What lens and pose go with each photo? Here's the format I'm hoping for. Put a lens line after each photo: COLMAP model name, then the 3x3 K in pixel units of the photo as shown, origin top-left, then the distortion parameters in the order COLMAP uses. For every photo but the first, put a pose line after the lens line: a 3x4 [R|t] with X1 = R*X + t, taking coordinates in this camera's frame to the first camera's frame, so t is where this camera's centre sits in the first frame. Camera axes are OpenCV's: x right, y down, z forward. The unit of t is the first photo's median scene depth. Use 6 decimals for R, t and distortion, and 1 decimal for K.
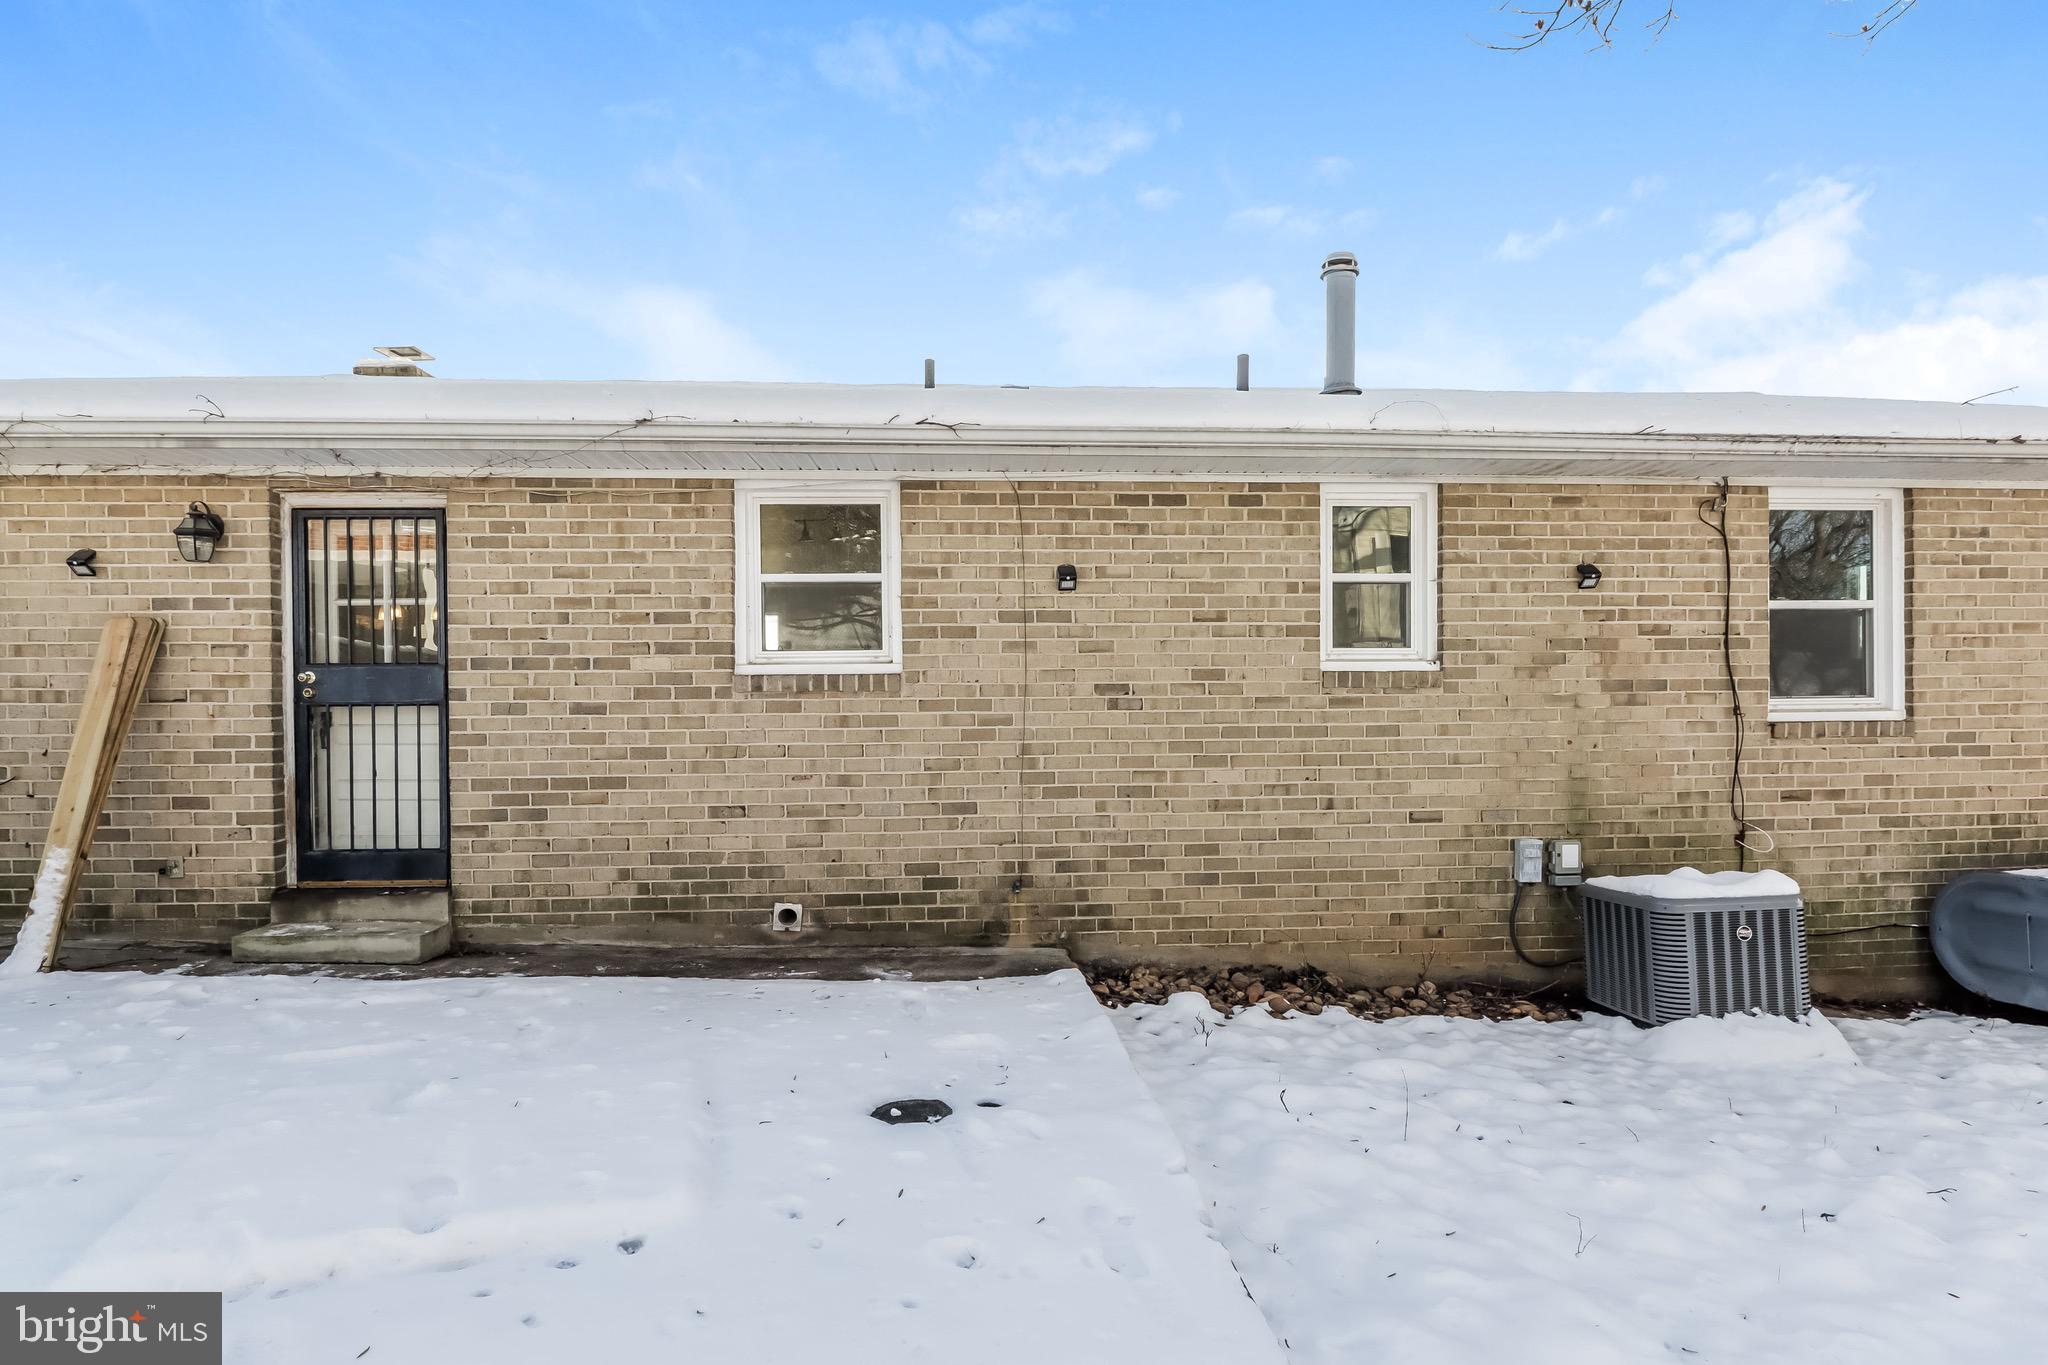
lens RADIAL K [[978.1, 0, 1029.1], [0, 978.1, 696.7], [0, 0, 1]] dist [-0.008258, -0.003786]
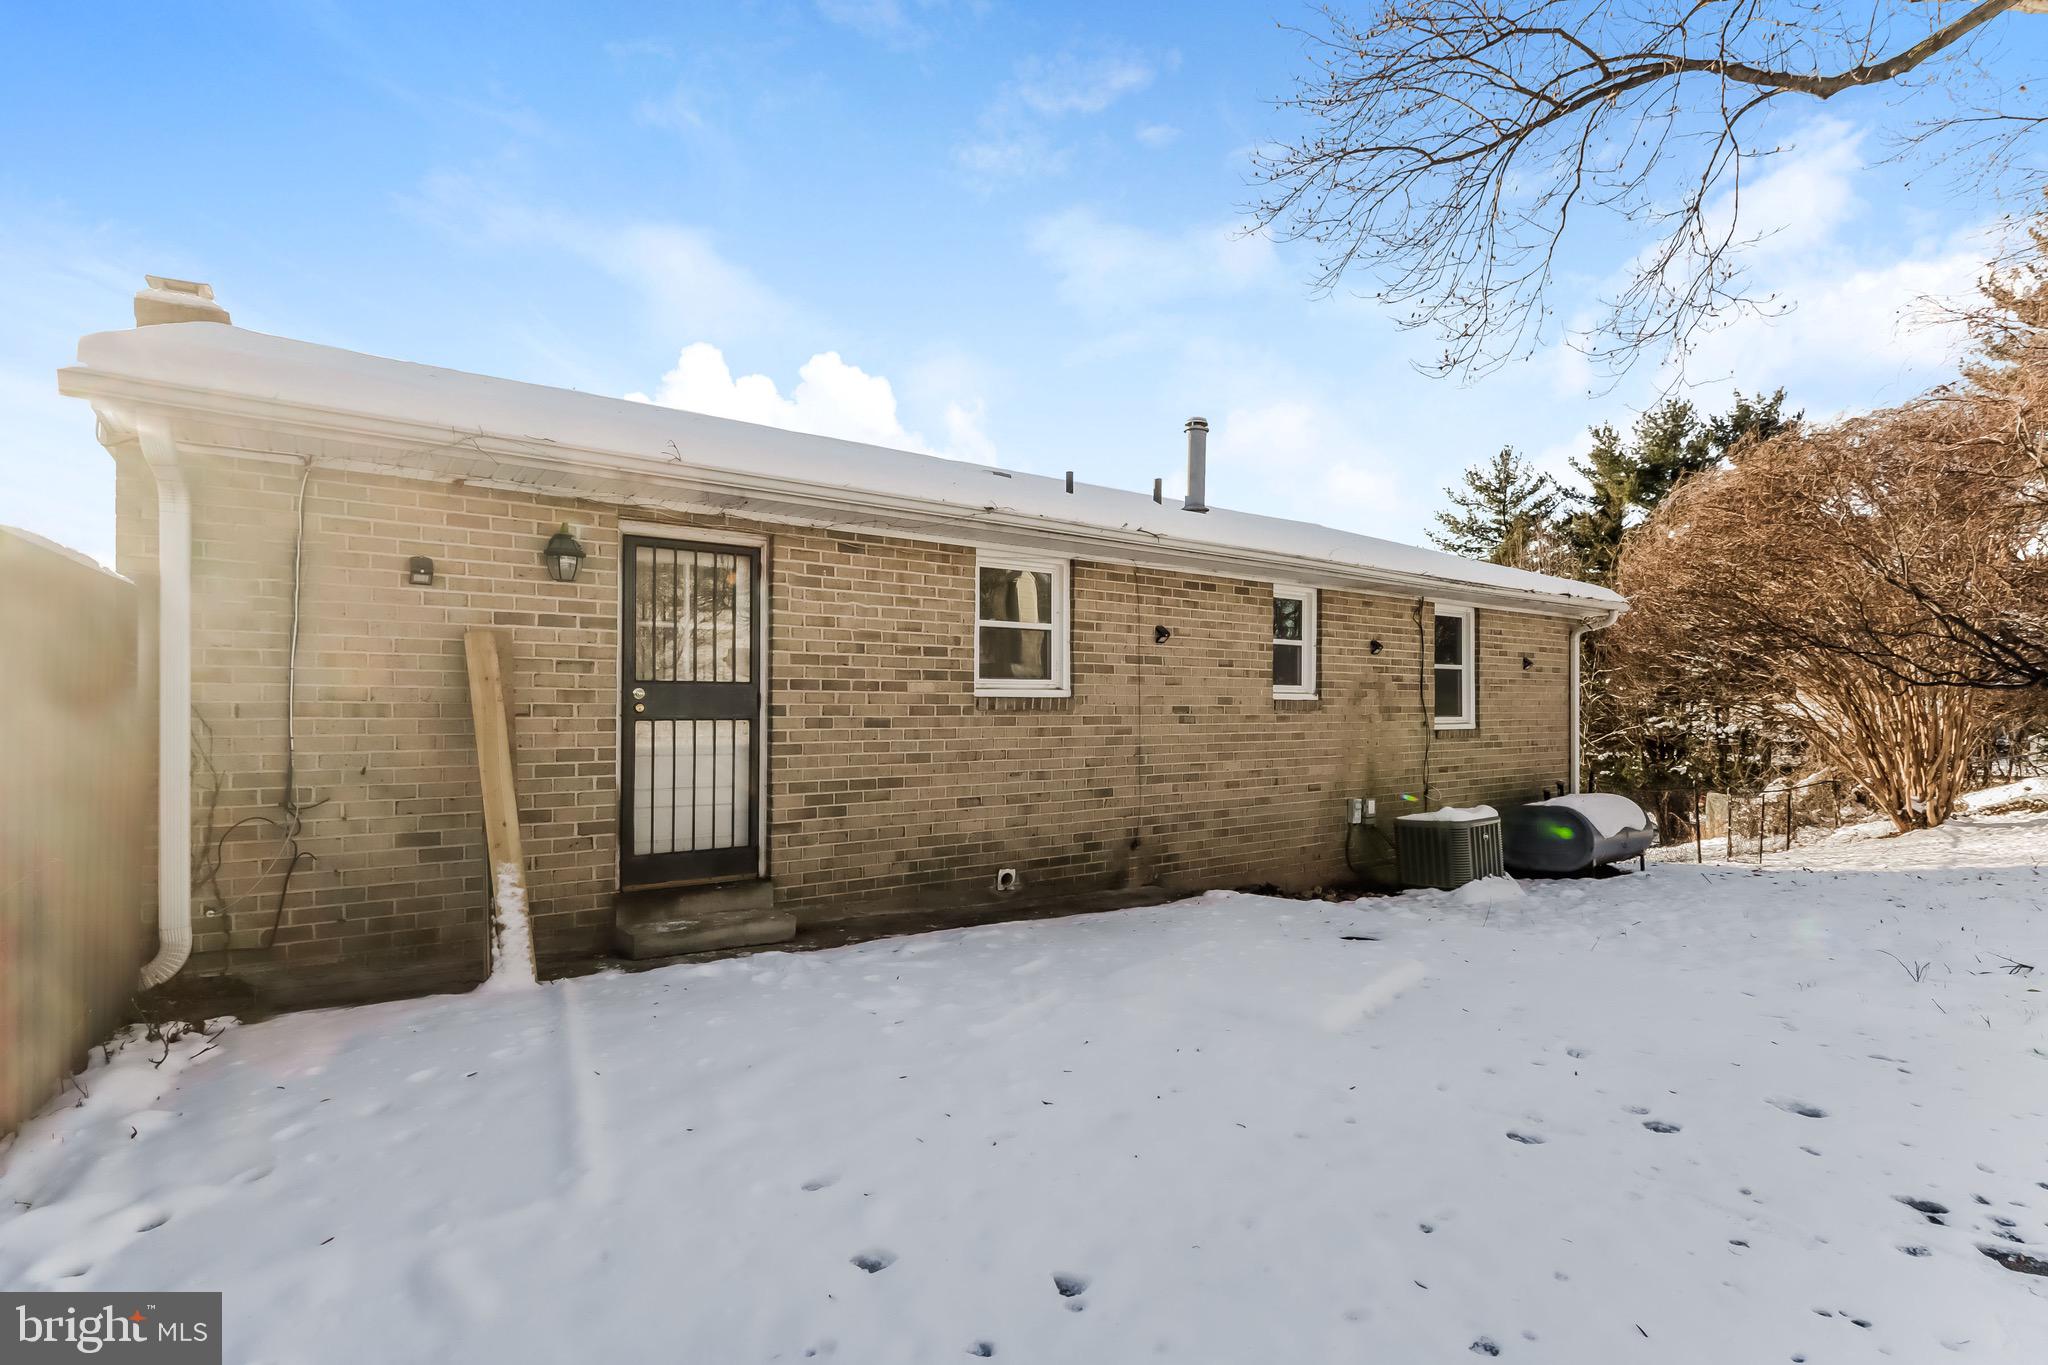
lens RADIAL K [[955.5, 0, 1010.5], [0, 955.5, 690.7], [0, 0, 1]] dist [-0.009295, -0.003106]
pose [[0.843936, 0.017886, 0.536146, -0.940565], [-0.007399, 0.999737, -0.021705, -0.003266], [-0.536393, 0.014351, 0.843846, -0.103048]]
